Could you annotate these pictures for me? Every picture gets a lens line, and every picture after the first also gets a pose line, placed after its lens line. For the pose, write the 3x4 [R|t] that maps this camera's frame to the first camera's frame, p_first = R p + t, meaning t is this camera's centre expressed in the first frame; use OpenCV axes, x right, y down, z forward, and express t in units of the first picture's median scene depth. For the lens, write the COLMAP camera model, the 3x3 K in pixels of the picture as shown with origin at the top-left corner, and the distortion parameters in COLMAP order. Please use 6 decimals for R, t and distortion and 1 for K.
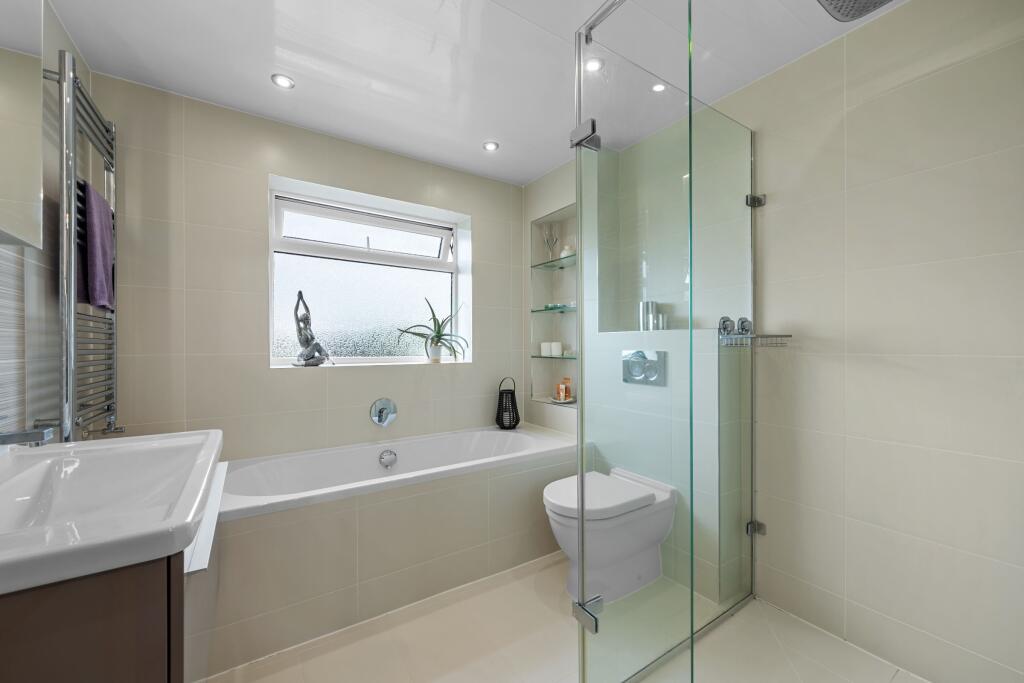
lens RADIAL K [[398.8, 0, 519.6], [0, 398.8, 343.6], [0, 0, 1]] dist [-0.000395, -0.000043]
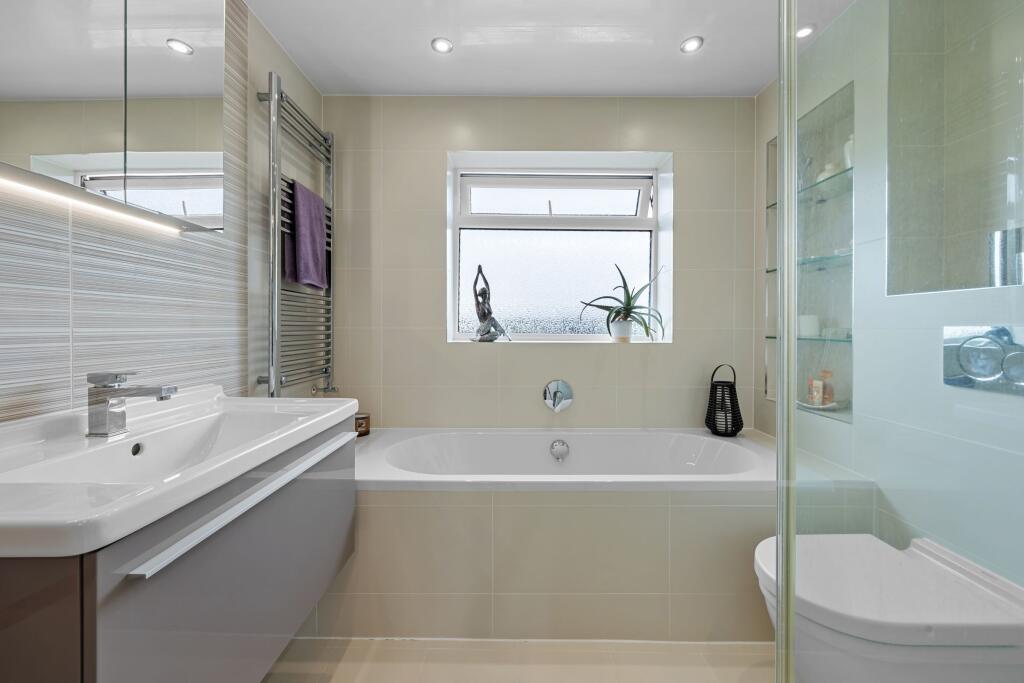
lens RADIAL K [[407.1, 0, 510.9], [0, 407.1, 329.6], [0, 0, 1]] dist [-0.001395, -0.000255]
pose [[0.825028, 0.007094, -0.565047, 0.080336], [-0.000315, 0.999927, 0.012094, 0.014749], [0.565091, -0.009800, 0.824970, 0.204573]]
